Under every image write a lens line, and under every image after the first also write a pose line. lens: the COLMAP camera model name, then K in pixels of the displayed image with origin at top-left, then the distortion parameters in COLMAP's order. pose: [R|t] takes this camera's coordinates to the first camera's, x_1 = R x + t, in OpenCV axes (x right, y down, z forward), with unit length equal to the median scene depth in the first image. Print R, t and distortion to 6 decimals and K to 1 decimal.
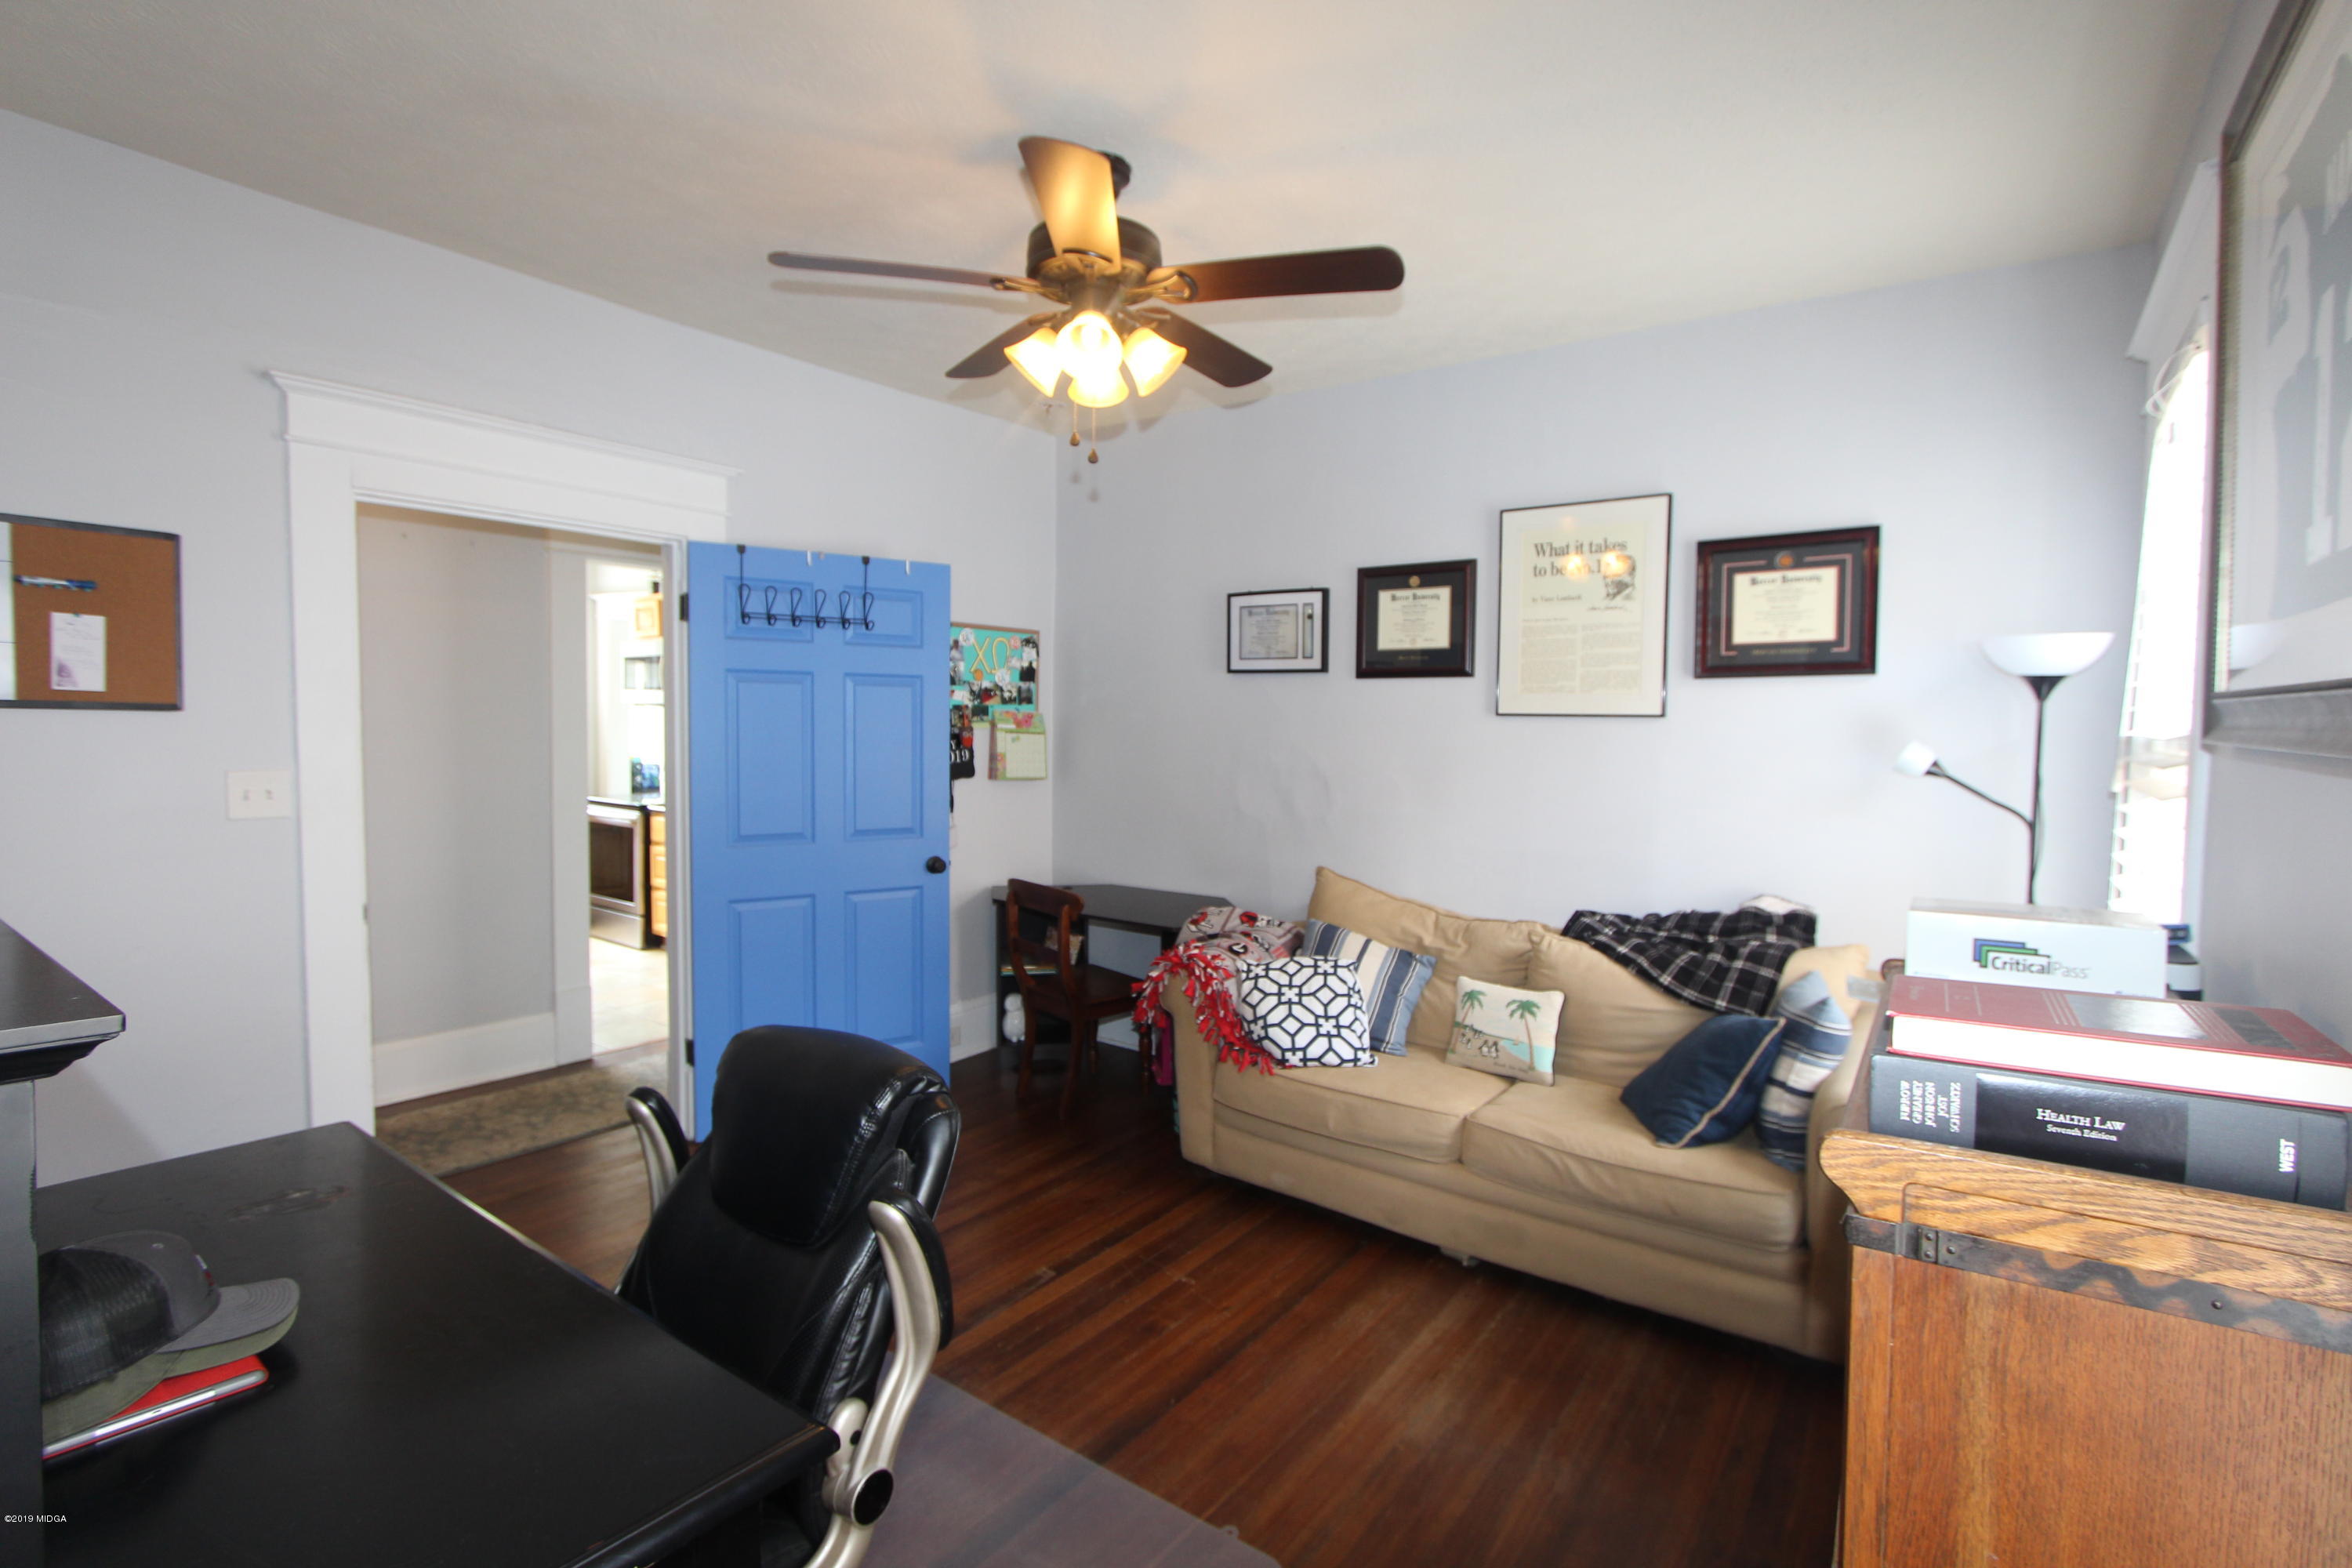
lens RADIAL K [[1082.7, 0, 1193.3], [0, 1082.7, 775.2], [0, 0, 1]] dist [-0.022589, 0.005218]
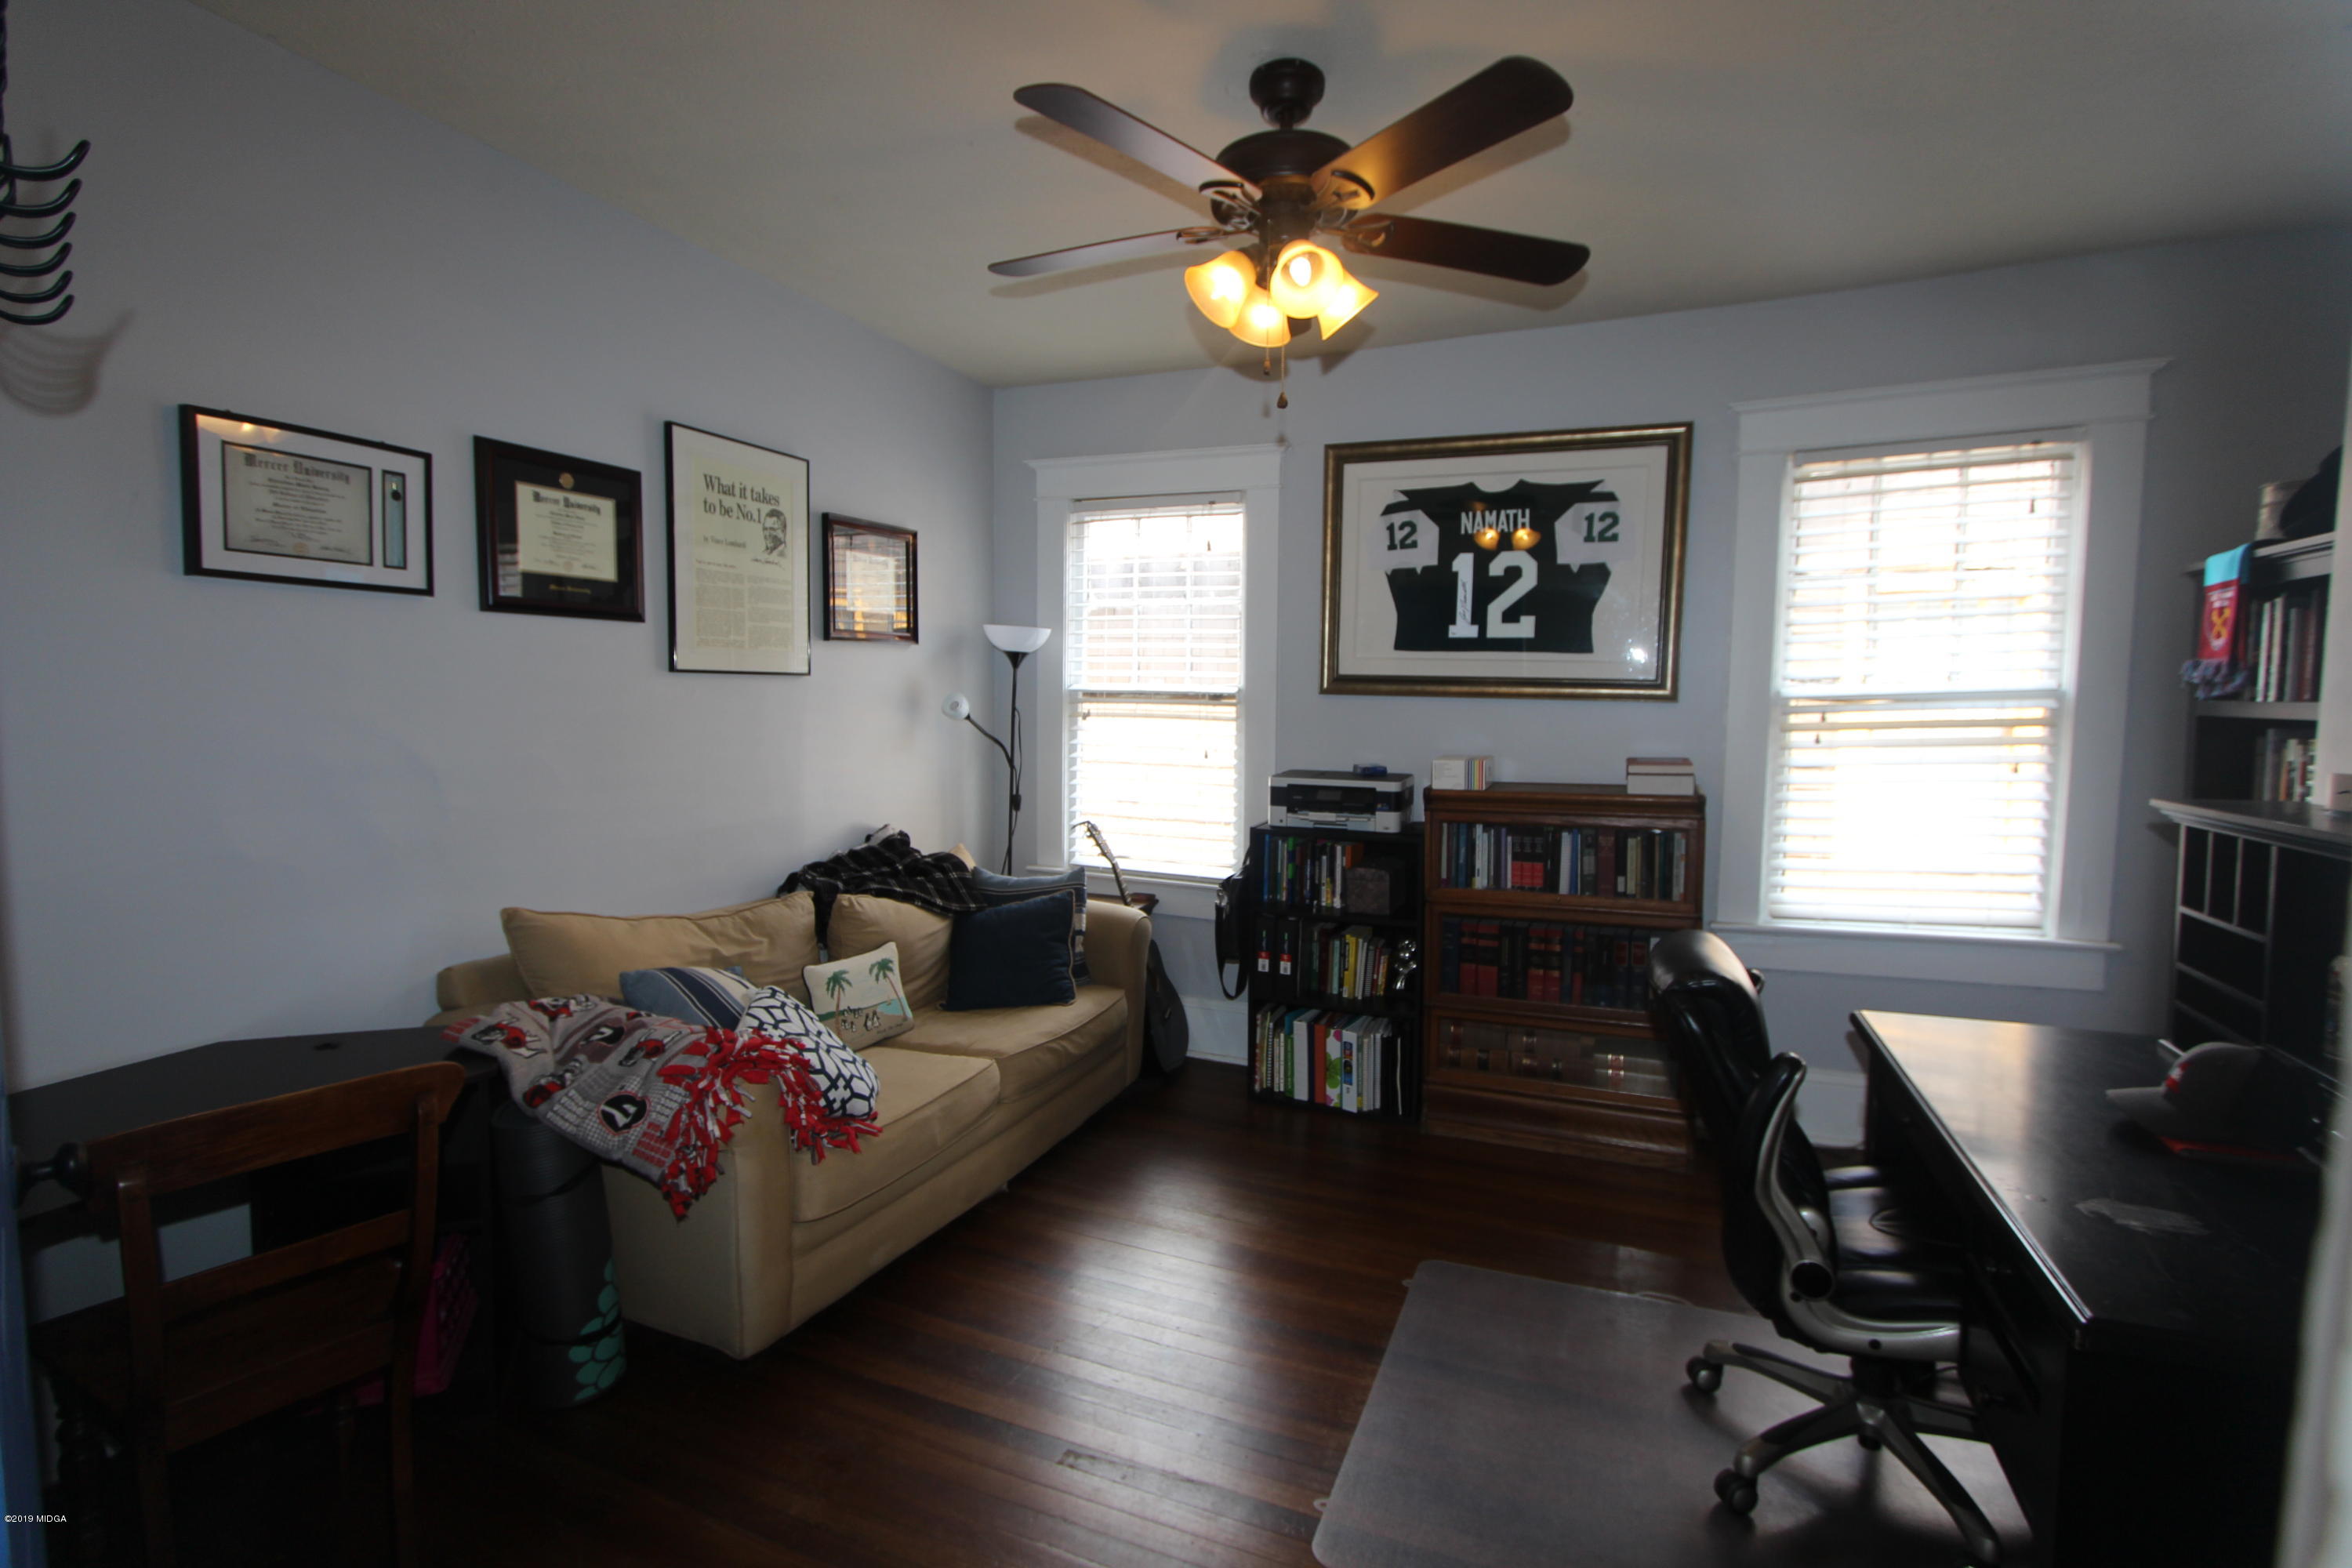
lens RADIAL K [[1082.7, 0, 1188.6], [0, 1082.7, 772.4], [0, 0, 1]] dist [-0.022589, 0.005218]
pose [[-0.221642, -0.085555, 0.971368, -0.628985], [0.036520, 0.994717, 0.095944, -0.044396], [-0.974444, 0.056740, -0.217347, 0.819029]]
